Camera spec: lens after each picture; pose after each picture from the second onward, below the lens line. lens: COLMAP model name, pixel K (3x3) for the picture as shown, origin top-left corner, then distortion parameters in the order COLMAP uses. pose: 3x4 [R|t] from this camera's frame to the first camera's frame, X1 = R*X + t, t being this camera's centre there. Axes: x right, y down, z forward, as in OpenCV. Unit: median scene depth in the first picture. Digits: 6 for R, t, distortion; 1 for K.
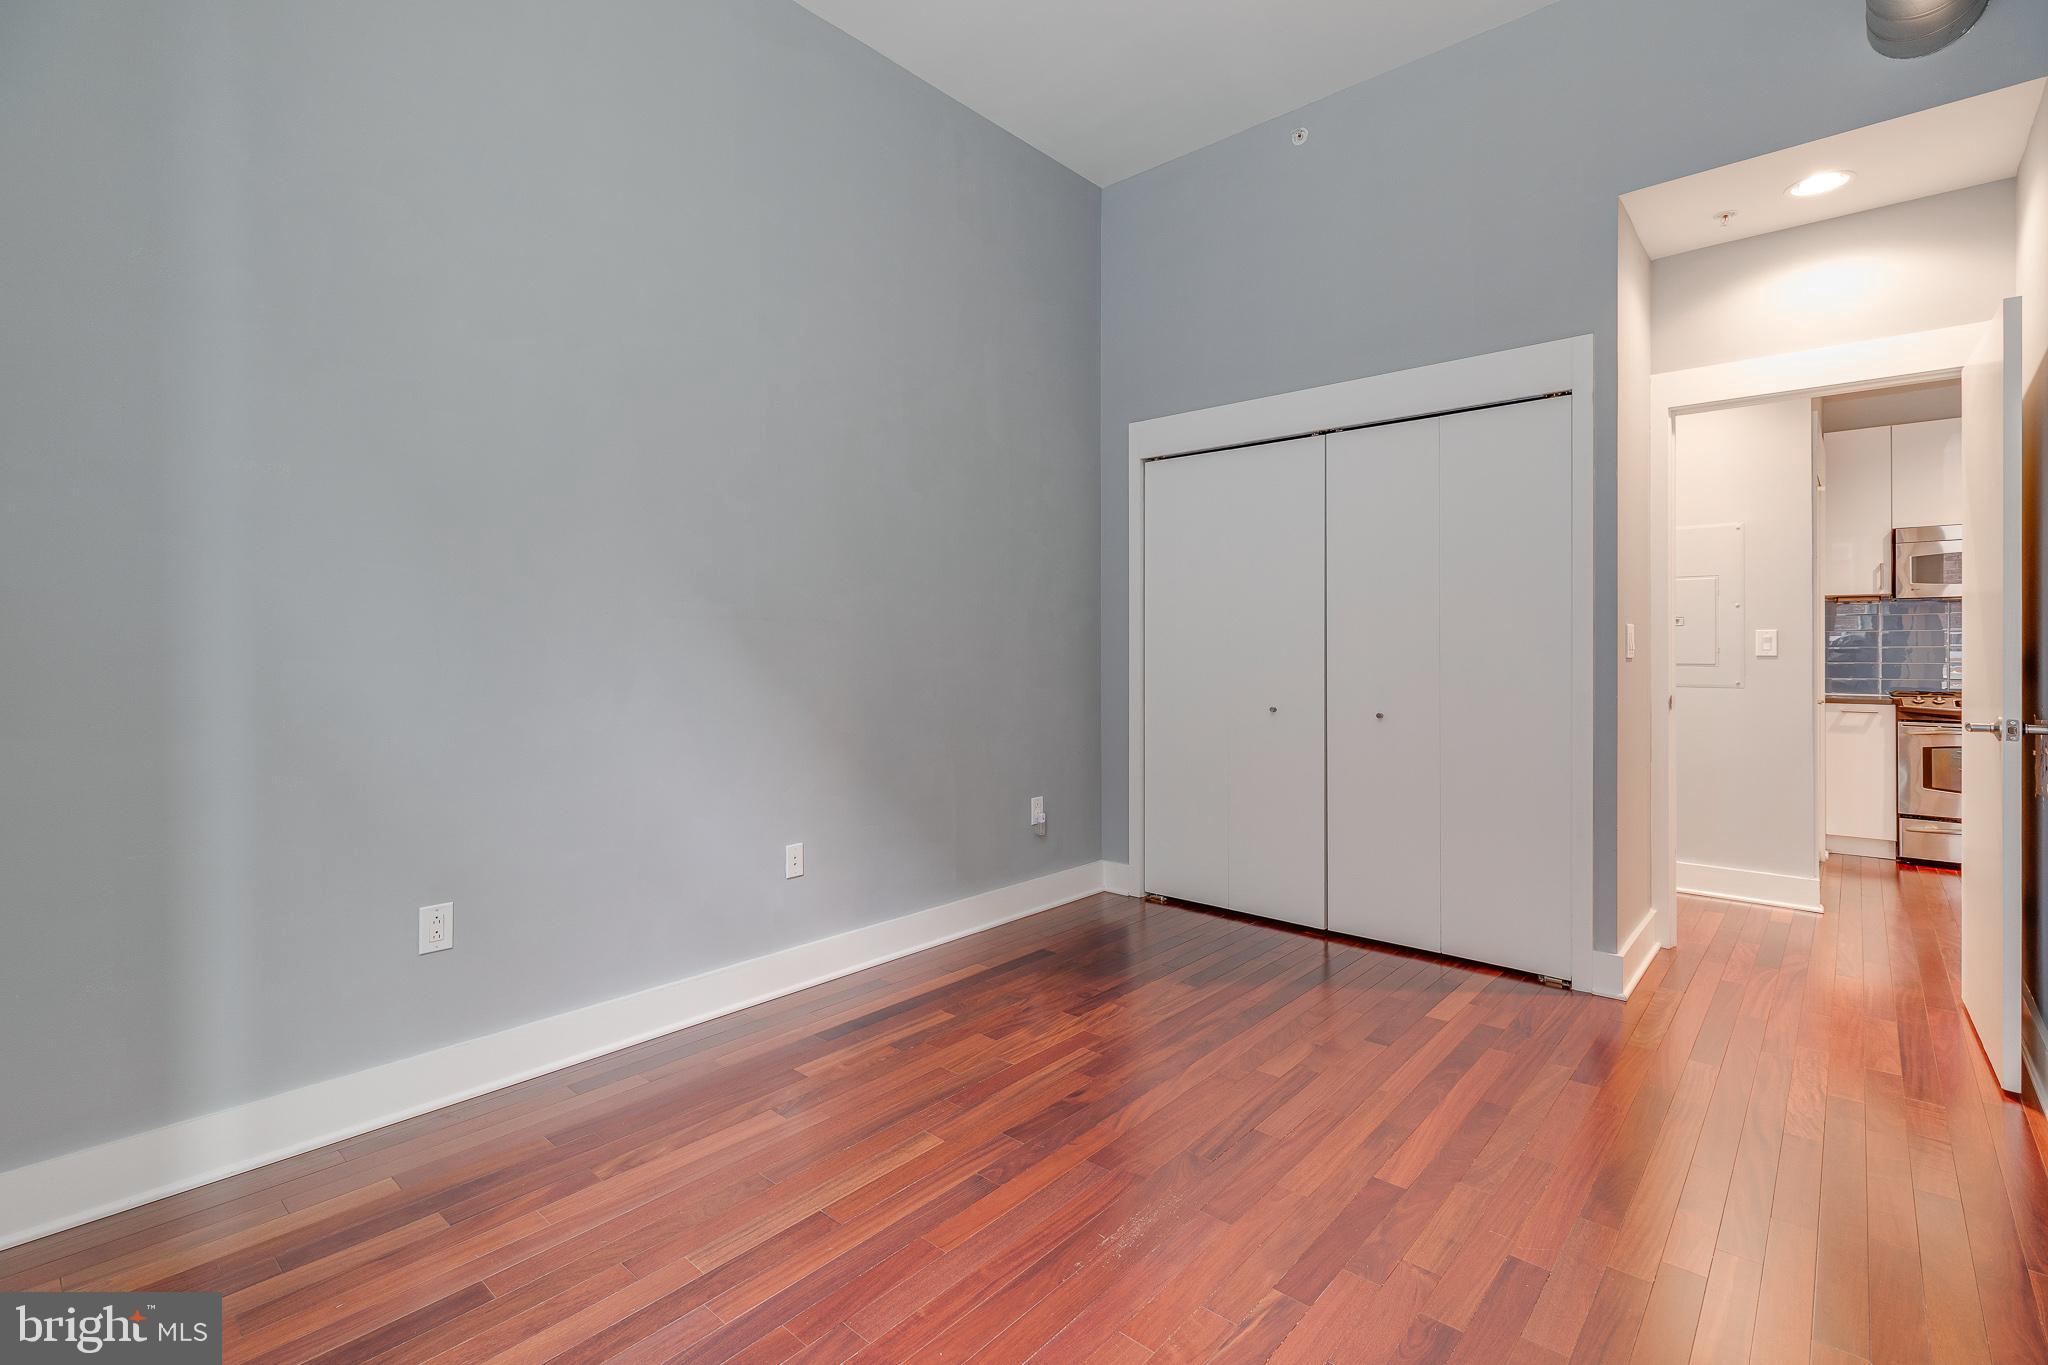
lens RADIAL K [[928.5, 0, 1019.5], [0, 928.5, 651.7], [0, 0, 1]] dist [0.004712, -0.001002]
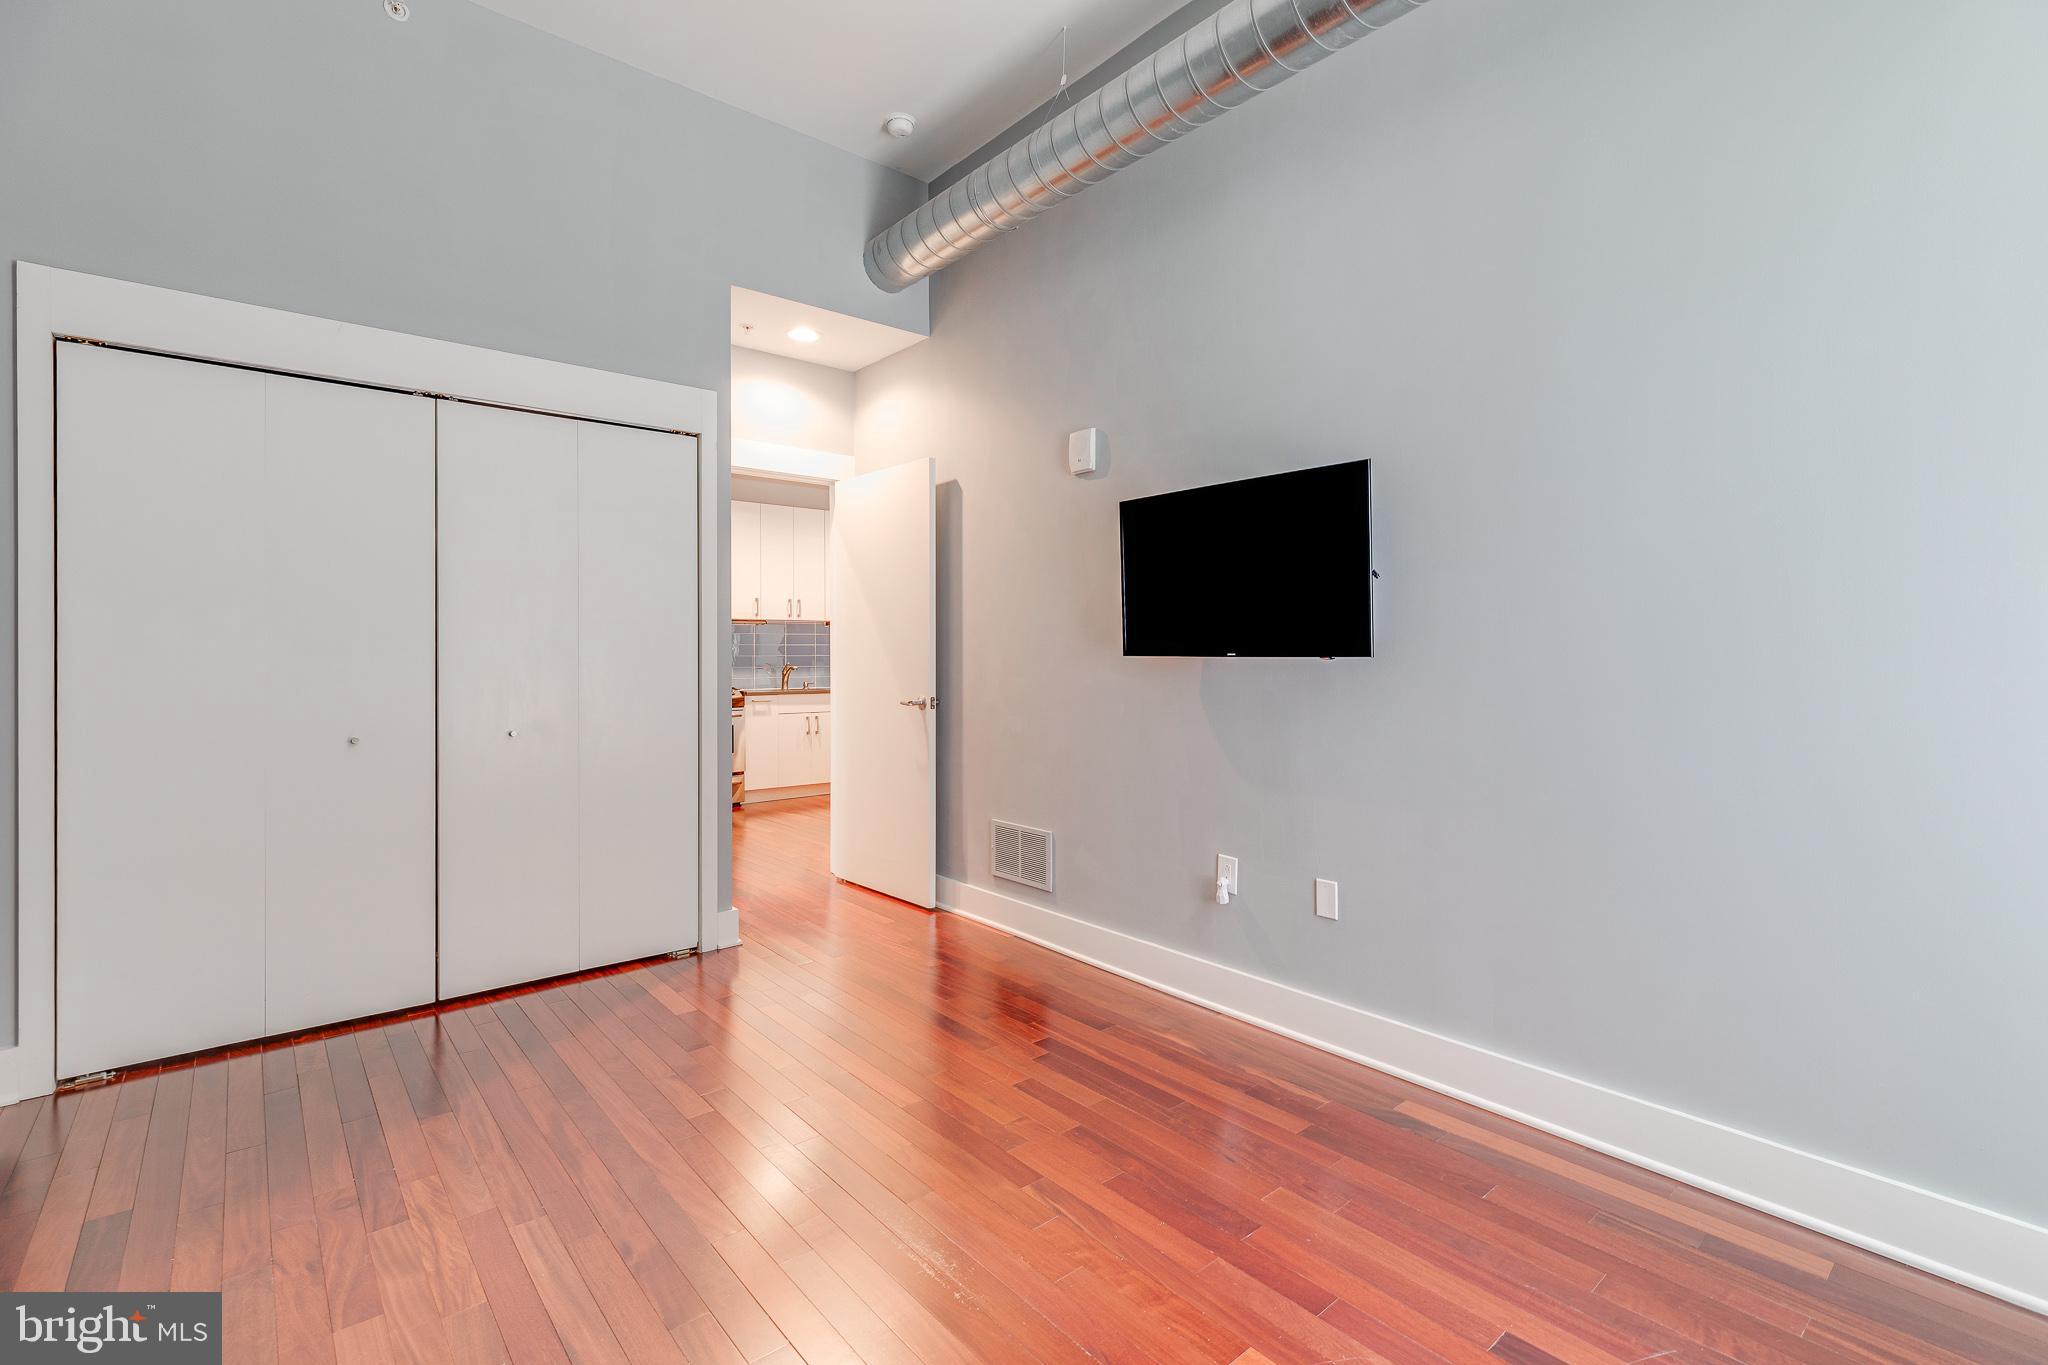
lens RADIAL K [[928.5, 0, 1022.0], [0, 928.5, 653.5], [0, 0, 1]] dist [0.004712, -0.001002]
pose [[0.137066, 0.001858, 0.990560, -0.317181], [0.008297, 0.999961, -0.003024, -0.000424], [-0.990527, 0.008633, 0.137045, 0.286832]]
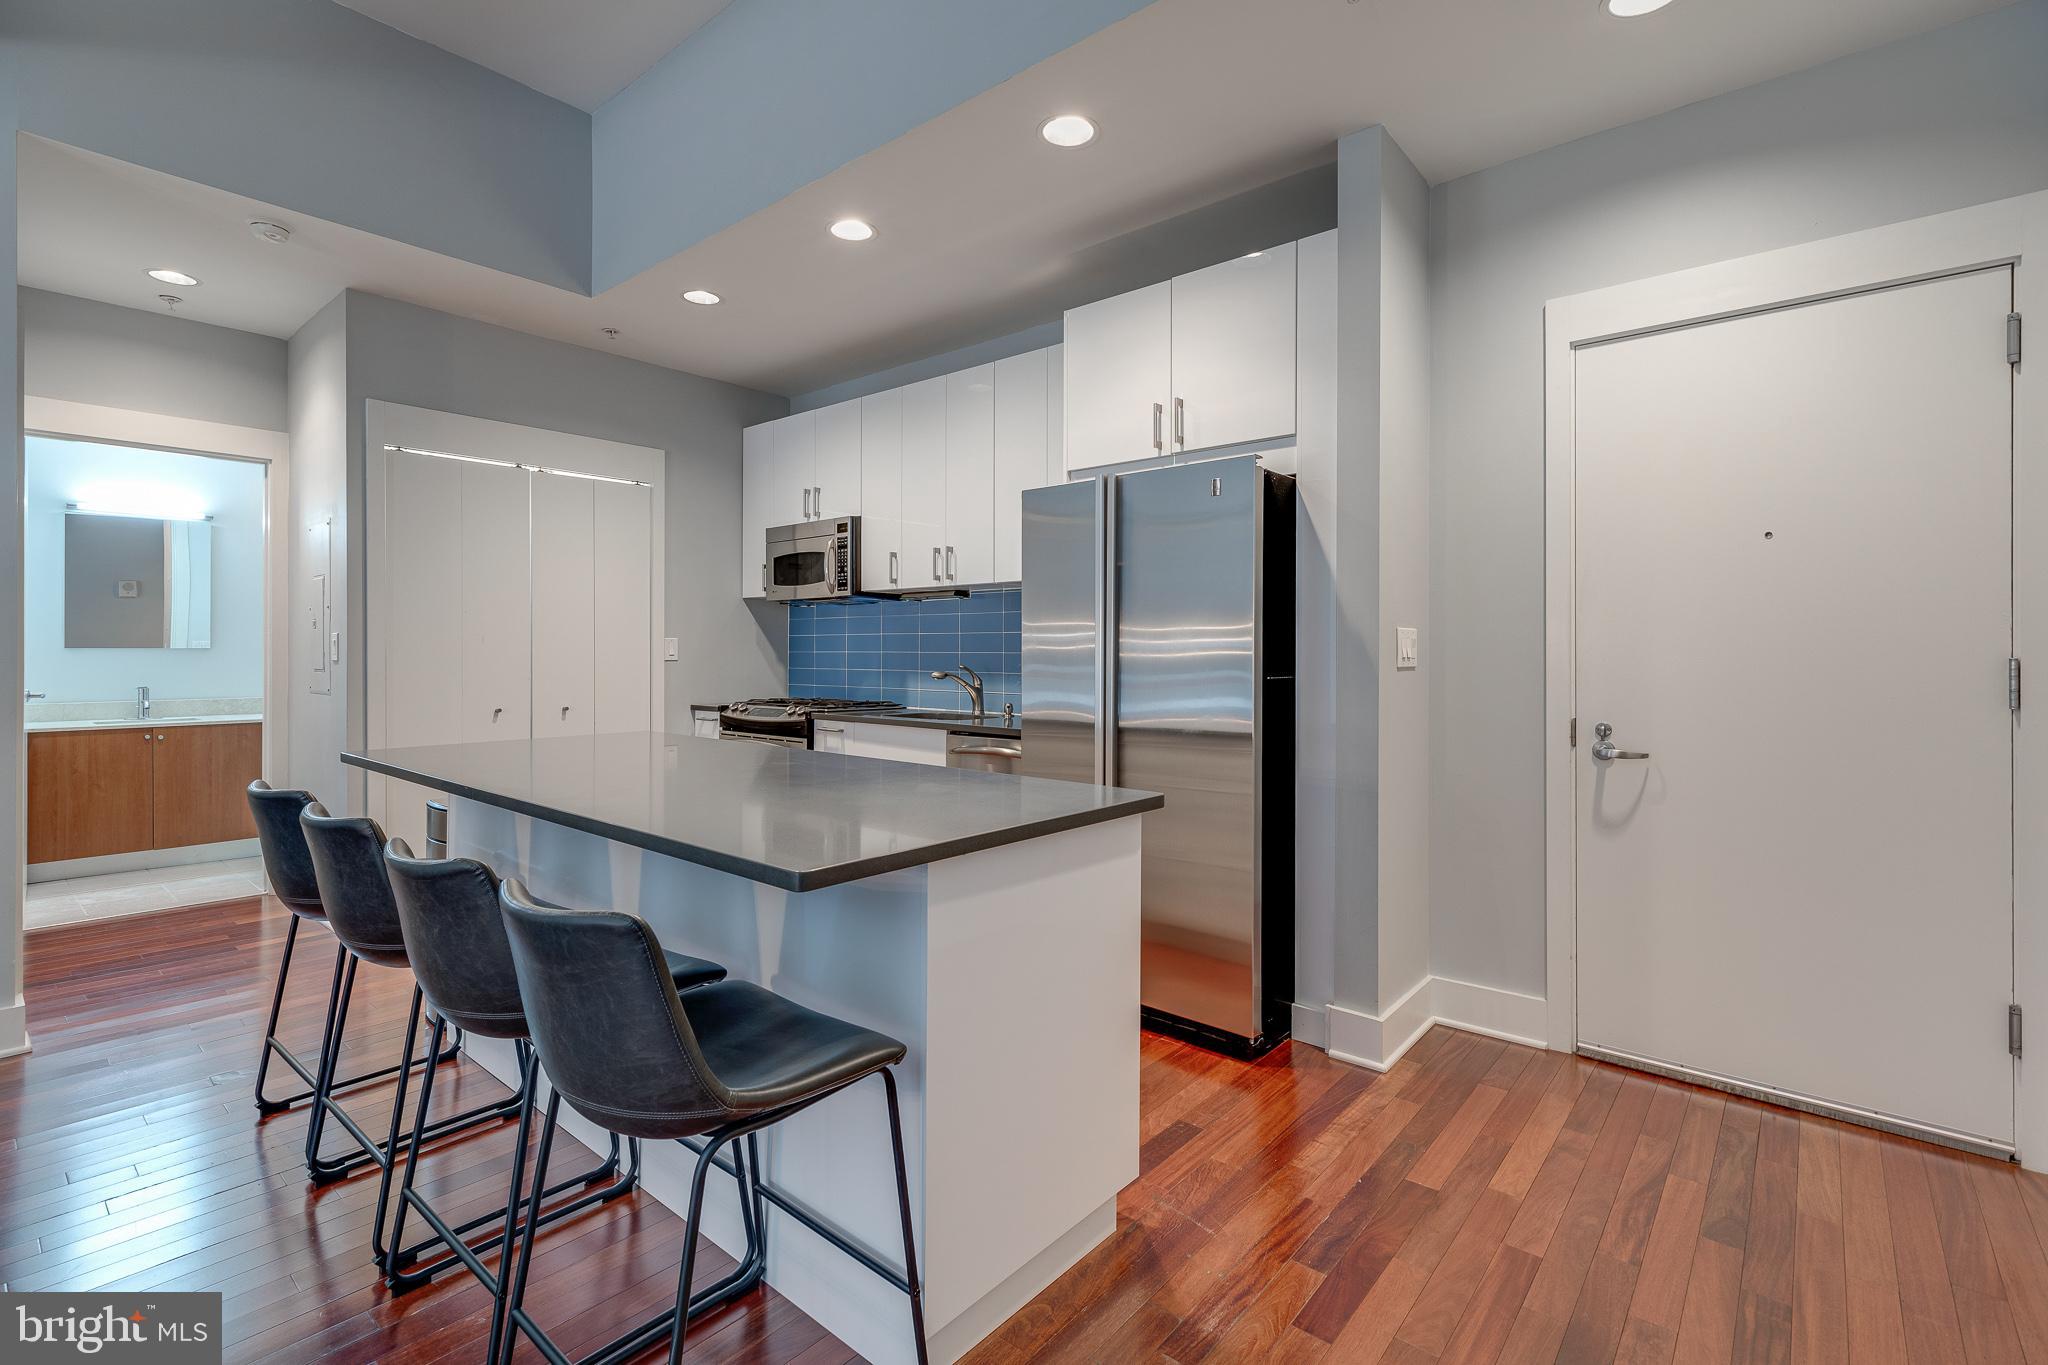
lens RADIAL K [[928.5, 0, 1027.5], [0, 928.5, 661.7], [0, 0, 1]] dist [0.004712, -0.001002]
pose [[0.999568, 0.001937, 0.029341, 1.244700], [-0.002162, 0.999969, 0.007612, -0.003096], [-0.029325, -0.007672, 0.999540, 0.044142]]
